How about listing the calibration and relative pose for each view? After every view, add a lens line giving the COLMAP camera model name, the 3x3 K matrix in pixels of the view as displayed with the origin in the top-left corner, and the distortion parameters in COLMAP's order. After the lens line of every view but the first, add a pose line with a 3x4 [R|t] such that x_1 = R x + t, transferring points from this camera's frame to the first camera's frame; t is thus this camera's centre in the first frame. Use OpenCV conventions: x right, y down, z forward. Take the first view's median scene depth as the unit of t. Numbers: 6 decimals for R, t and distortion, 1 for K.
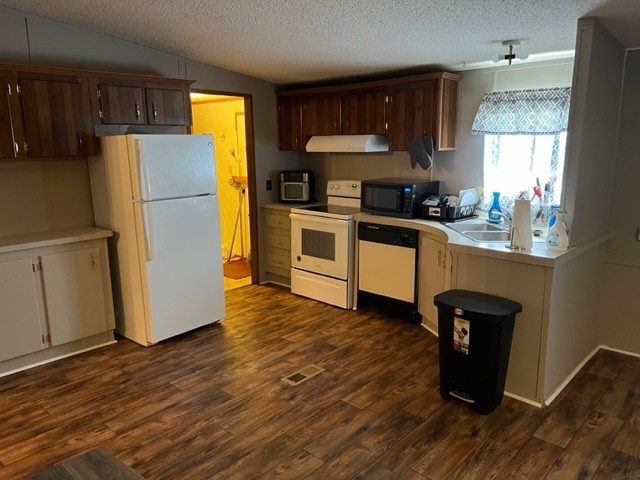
lens RADIAL K [[483.6, 0, 320.0], [0, 483.6, 240.0], [0, 0, 1]] dist [0.002703, 0.001167]
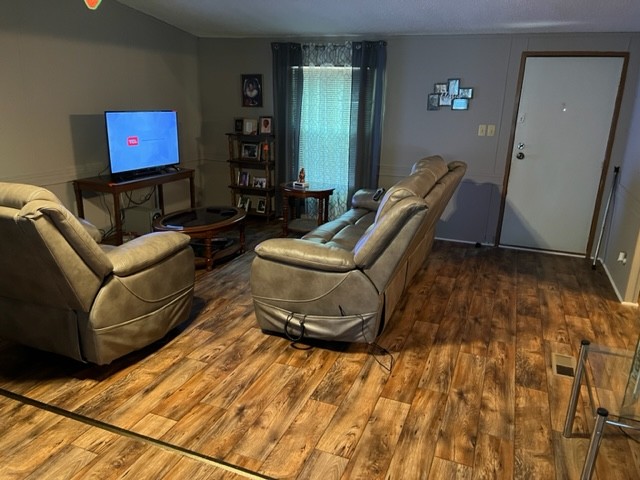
lens RADIAL K [[483.6, 0, 320.0], [0, 483.6, 240.0], [0, 0, 1]] dist [0.002703, 0.001167]
pose [[-0.932325, 0.089758, -0.350306, 0.071459], [-0.088169, 0.883052, 0.460918, -0.288885], [0.350709, 0.460612, -0.815377, 1.501332]]
